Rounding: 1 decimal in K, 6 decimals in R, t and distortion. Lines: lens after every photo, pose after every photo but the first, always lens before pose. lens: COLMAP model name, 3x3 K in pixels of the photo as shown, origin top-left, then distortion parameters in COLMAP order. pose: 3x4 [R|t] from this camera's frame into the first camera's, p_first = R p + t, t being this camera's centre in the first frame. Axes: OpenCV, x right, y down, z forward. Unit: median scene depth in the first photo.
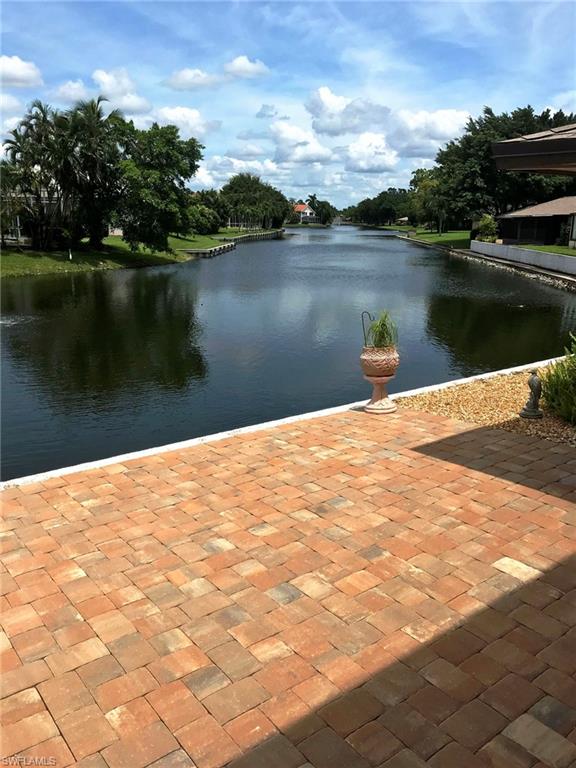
lens RADIAL K [[629.6, 0, 283.8], [0, 629.6, 387.2], [0, 0, 1]] dist [0.049110, -0.068995]
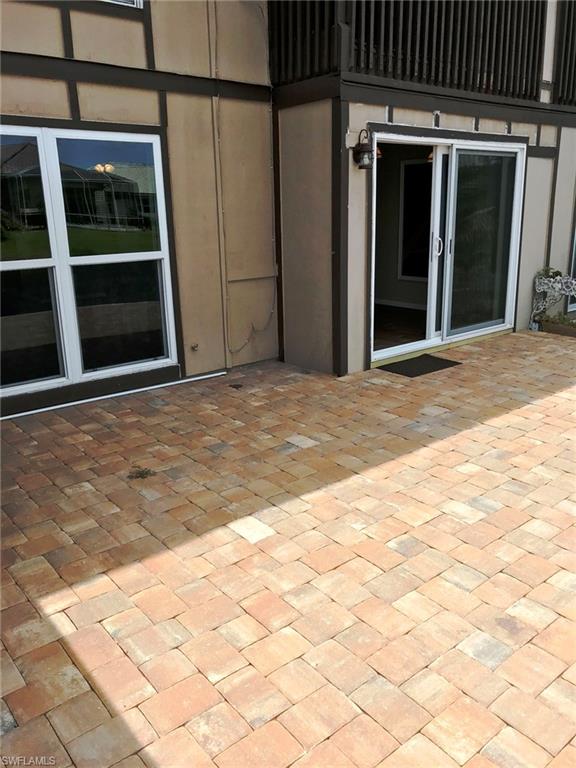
lens RADIAL K [[629.6, 0, 287.0], [0, 629.6, 383.0], [0, 0, 1]] dist [0.049110, -0.068995]
pose [[-0.999014, 0.025118, -0.036605, 0.238350], [0.002943, 0.860203, 0.509944, -0.254036], [0.044297, 0.509333, -0.859429, 1.170392]]
